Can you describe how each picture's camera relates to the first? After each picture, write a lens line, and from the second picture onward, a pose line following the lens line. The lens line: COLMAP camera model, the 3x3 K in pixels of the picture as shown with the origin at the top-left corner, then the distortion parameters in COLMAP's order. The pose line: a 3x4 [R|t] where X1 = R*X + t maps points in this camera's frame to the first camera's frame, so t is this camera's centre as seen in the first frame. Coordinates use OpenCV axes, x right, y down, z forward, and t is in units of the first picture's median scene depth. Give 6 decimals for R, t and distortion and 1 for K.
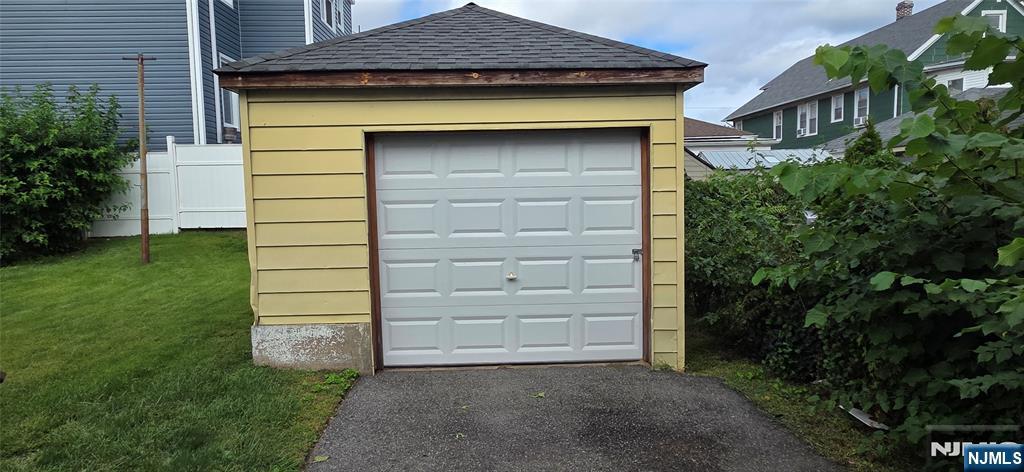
lens RADIAL K [[565.6, 0, 509.5], [0, 565.6, 230.9], [0, 0, 1]] dist [0.007696, 0.001536]
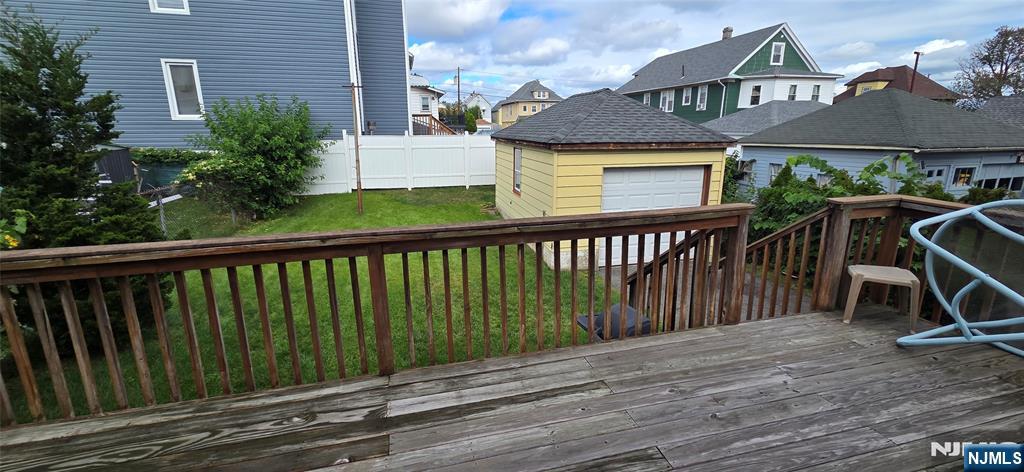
lens RADIAL K [[421.1, 0, 511.3], [0, 421.1, 233.7], [0, 0, 1]] dist [0.002846, 0.000423]
pose [[0.976999, -0.036422, 0.210112, -0.492911], [0.000524, 0.985713, 0.168434, -0.098665], [-0.213245, -0.164450, 0.963059, -0.301915]]
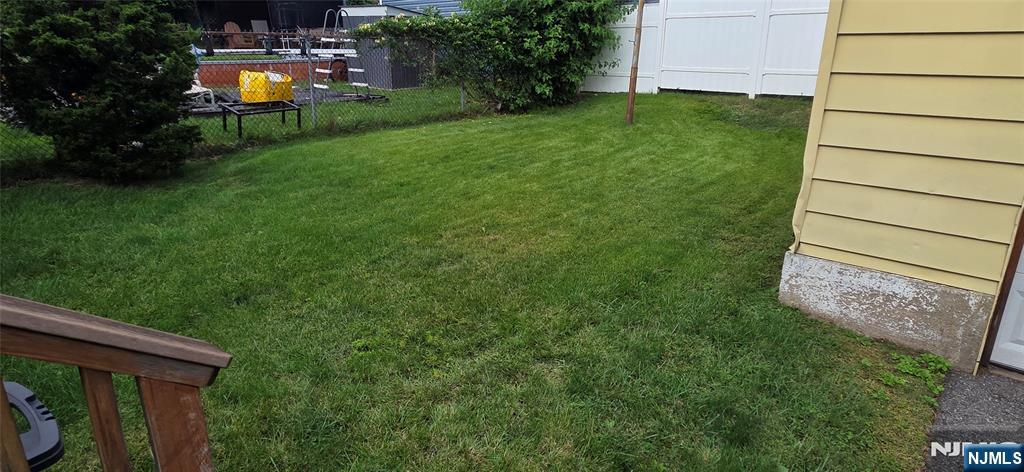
lens RADIAL K [[565.6, 0, 513.9], [0, 565.6, 237.1], [0, 0, 1]] dist [0.007696, 0.001536]
pose [[0.746651, 0.234258, -0.622603, -0.134772], [-0.069262, 0.958232, 0.277478, -0.014903], [0.661600, -0.164057, 0.731690, 0.118238]]
